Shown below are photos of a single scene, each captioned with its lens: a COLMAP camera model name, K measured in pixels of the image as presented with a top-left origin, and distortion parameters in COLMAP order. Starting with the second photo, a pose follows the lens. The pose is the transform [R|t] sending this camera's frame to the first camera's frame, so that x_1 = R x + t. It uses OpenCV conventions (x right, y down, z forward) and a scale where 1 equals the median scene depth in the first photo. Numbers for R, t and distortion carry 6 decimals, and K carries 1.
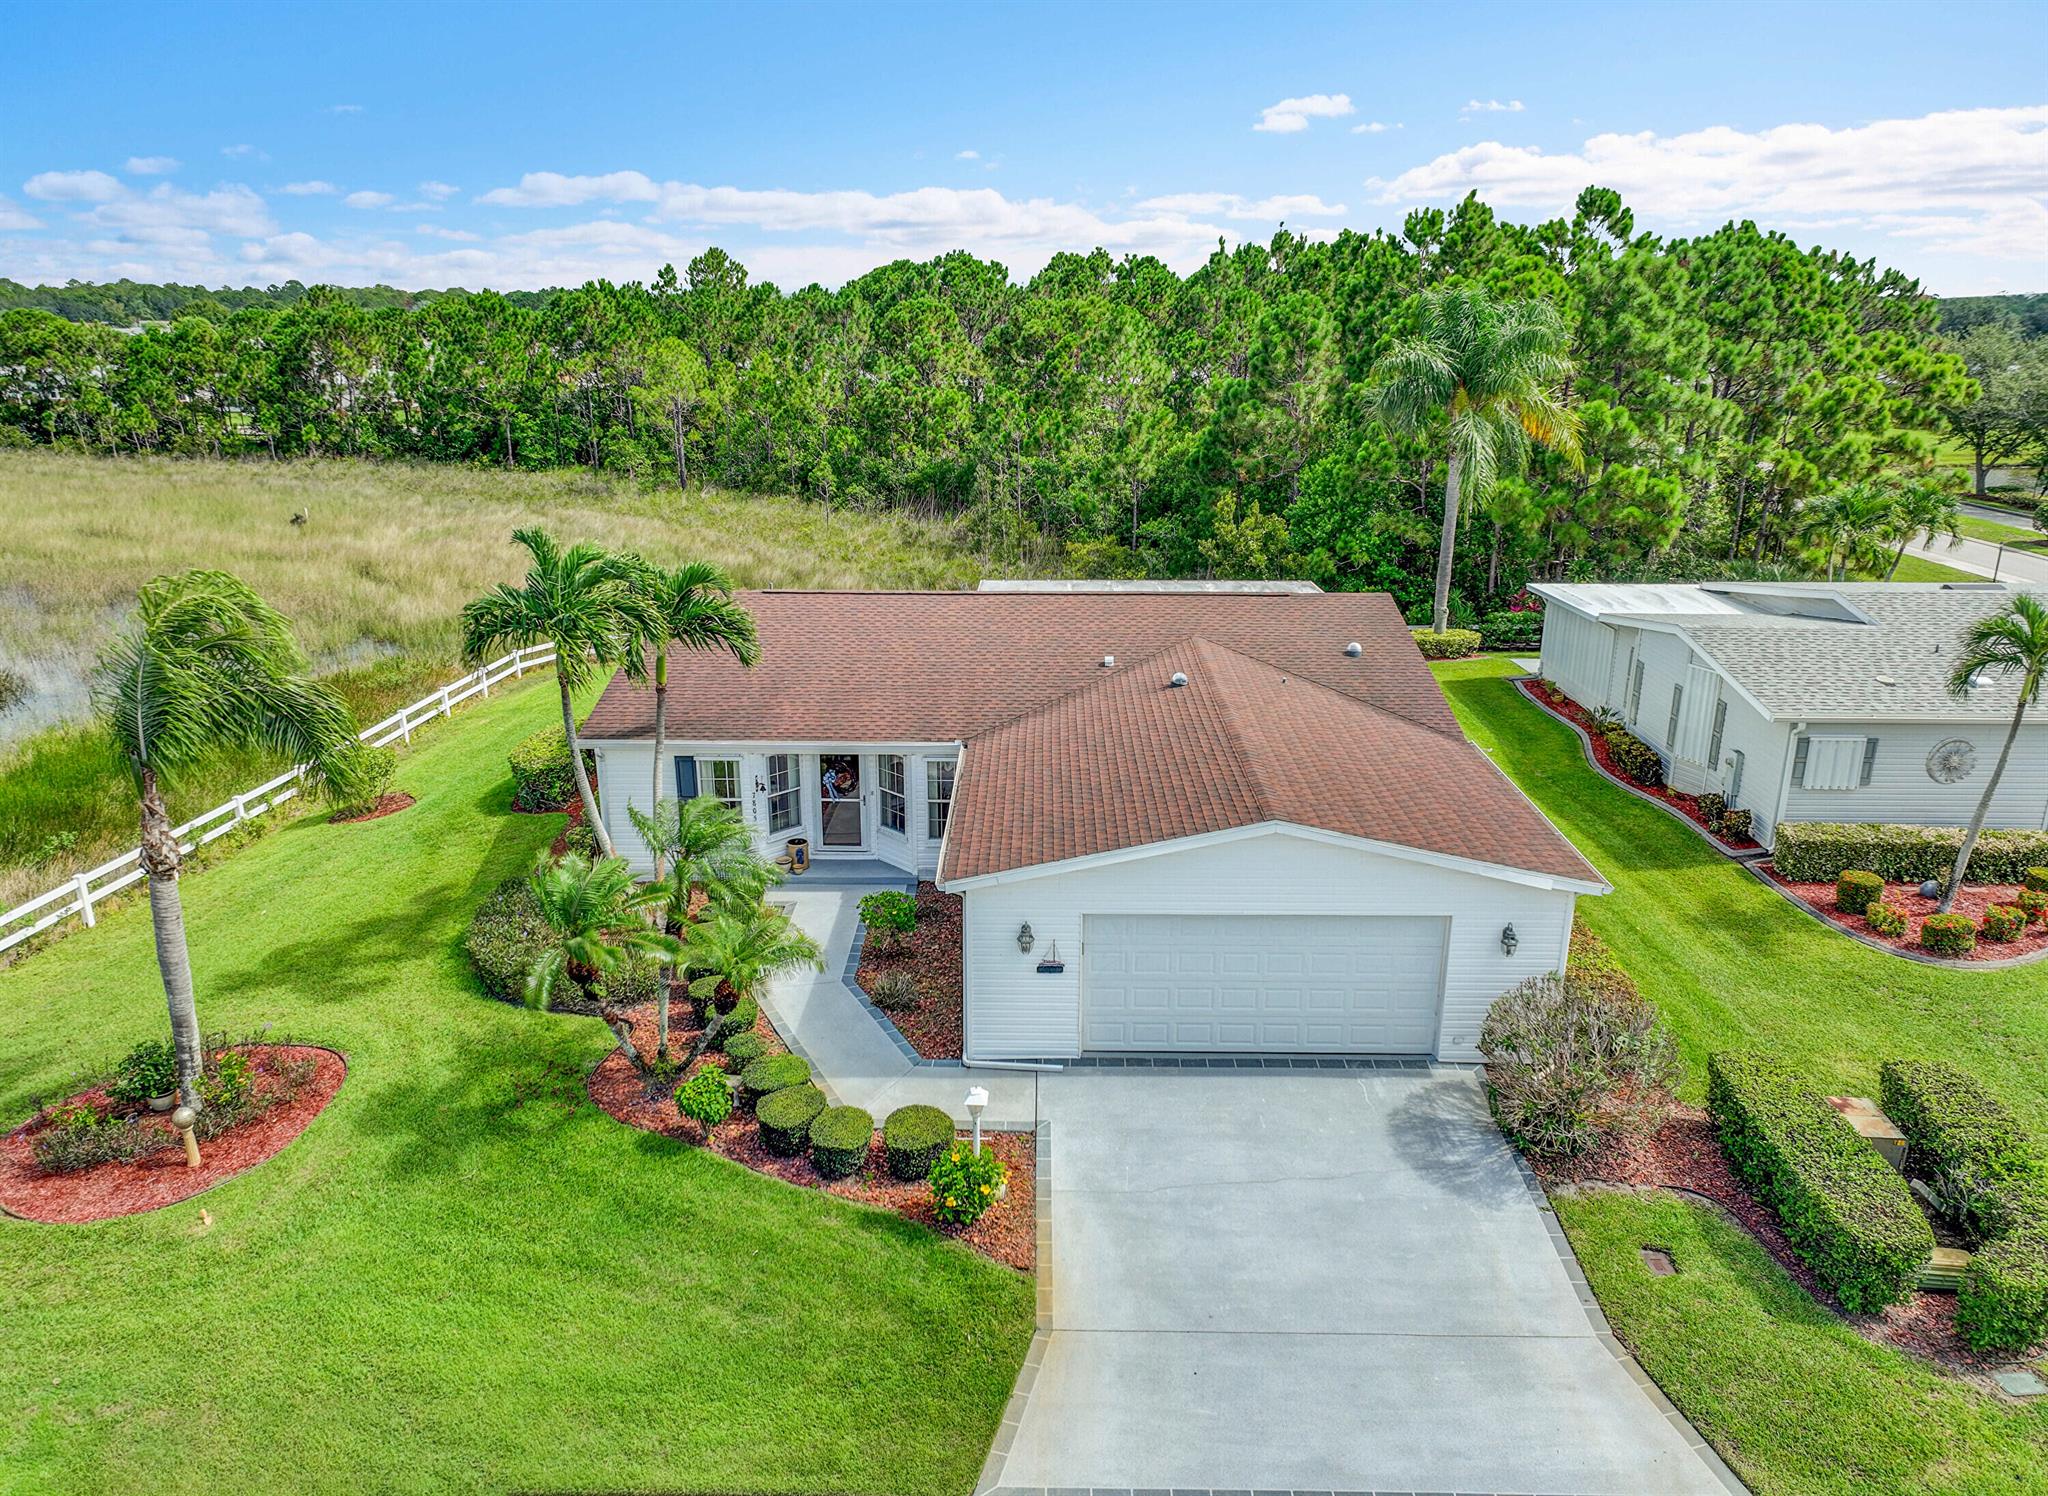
lens RADIAL K [[1444.4, 0, 1029.1], [0, 1444.4, 754.1], [0, 0, 1]] dist [0.002277, 0.008007]
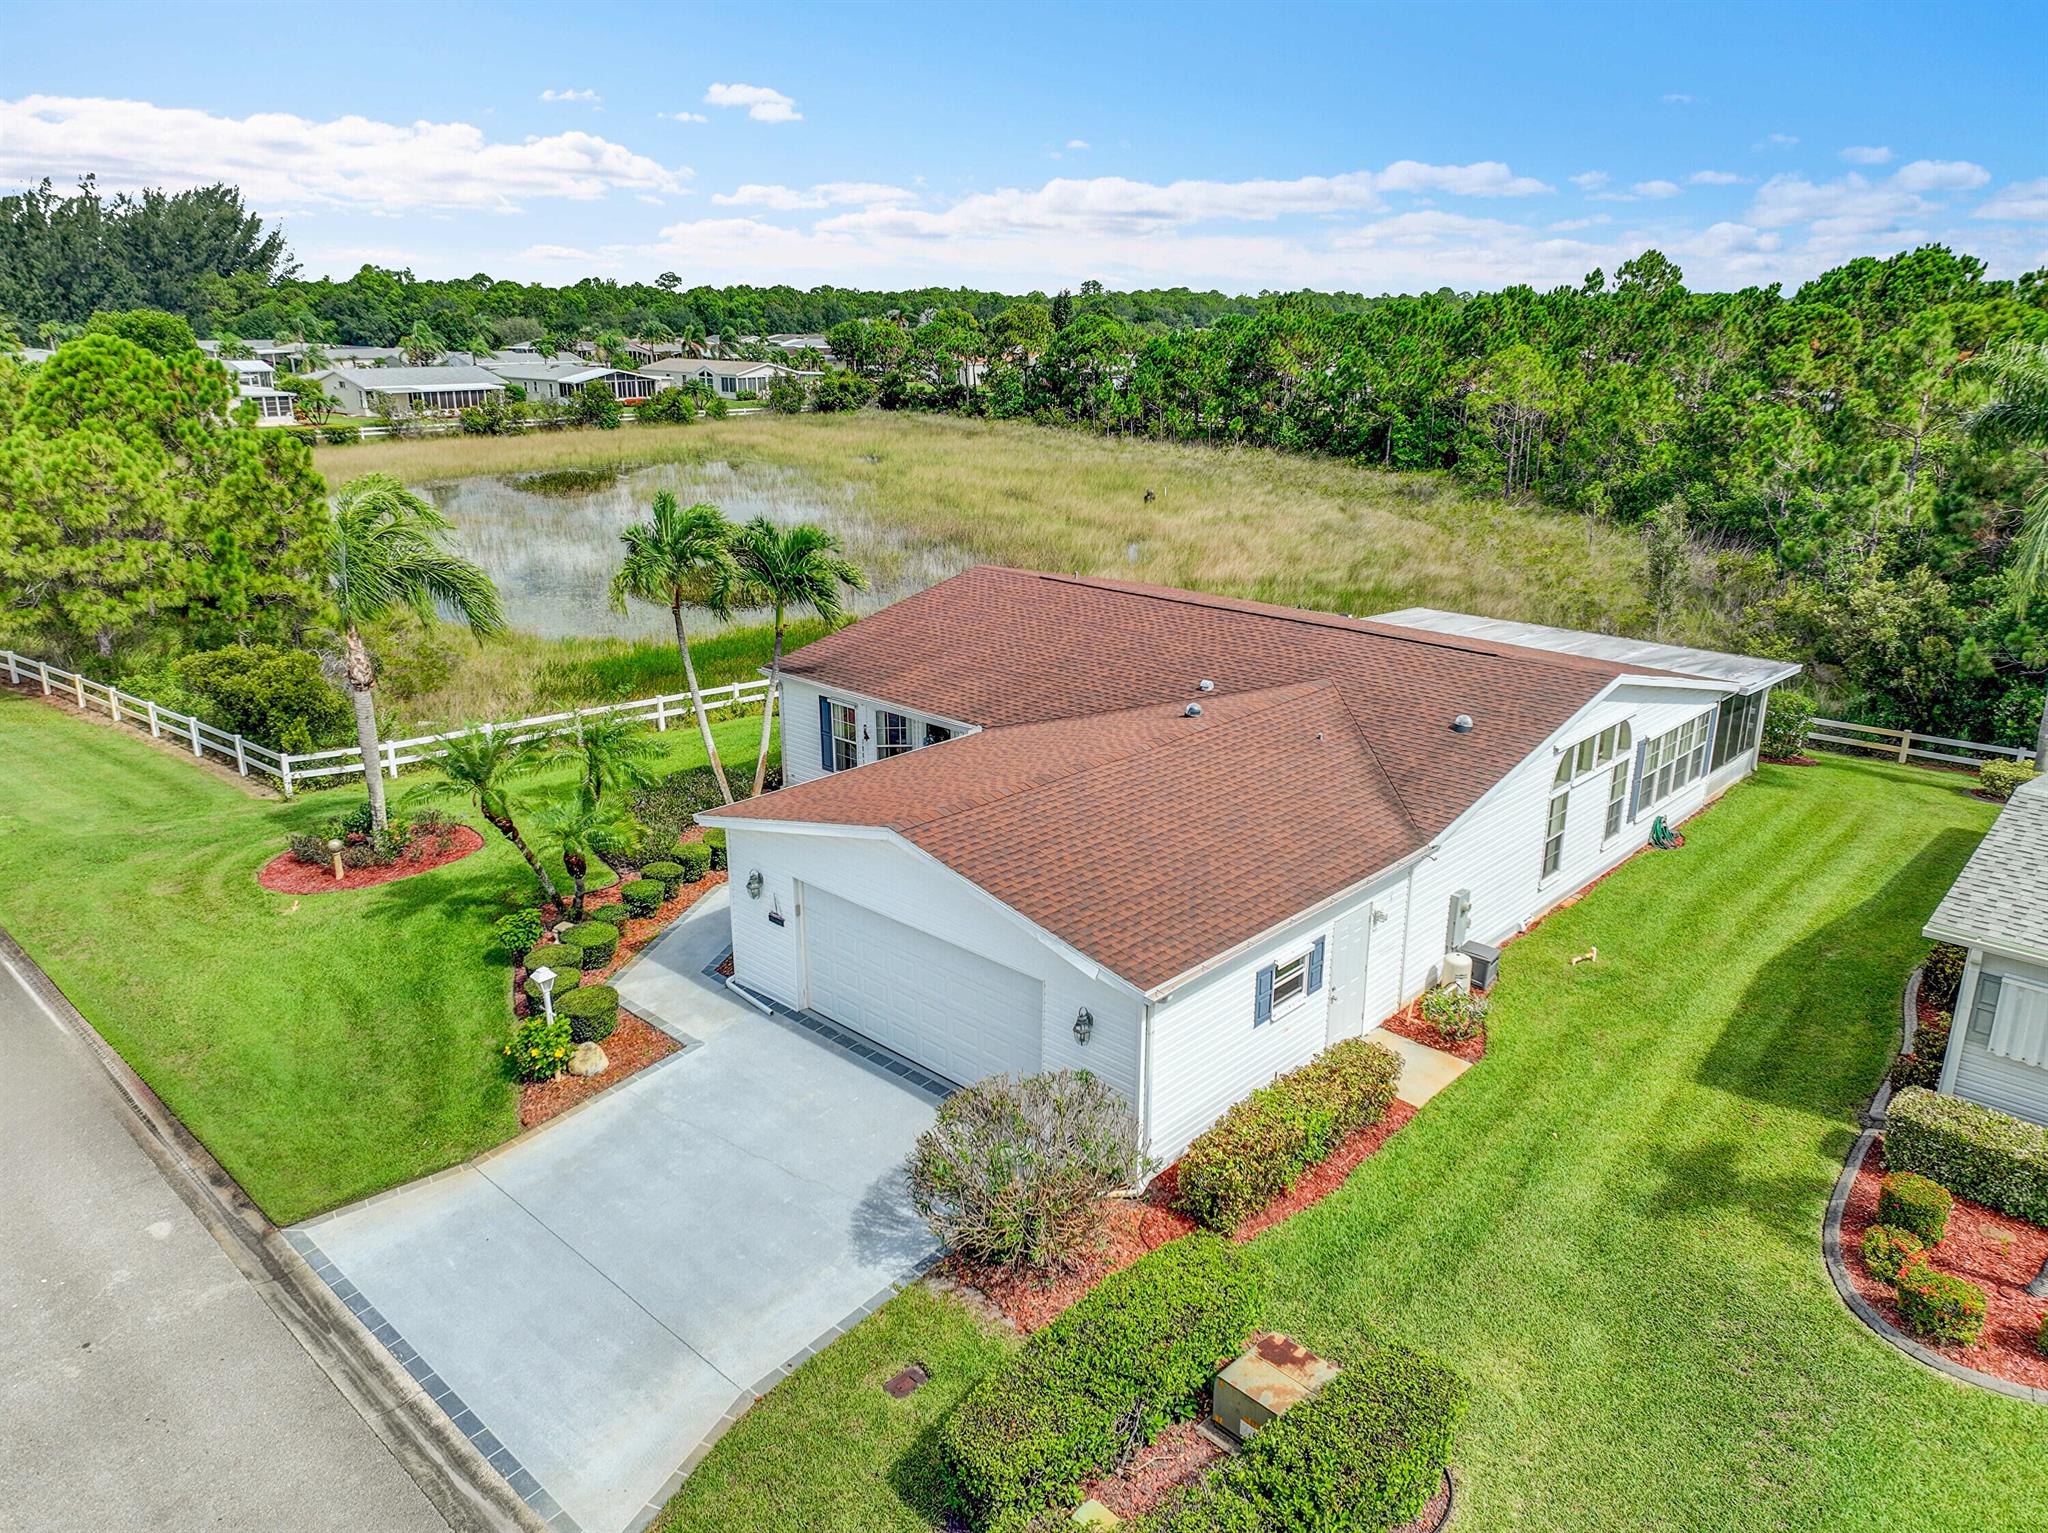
lens RADIAL K [[1454.9, 0, 1029.0], [0, 1454.9, 760.8], [0, 0, 1]] dist [-0.003465, 0.000027]
pose [[0.734568, 0.202344, -0.647663, 0.728991], [-0.203106, 0.976306, 0.074659, -0.077093], [0.647424, 0.076702, 0.758261, 0.247885]]
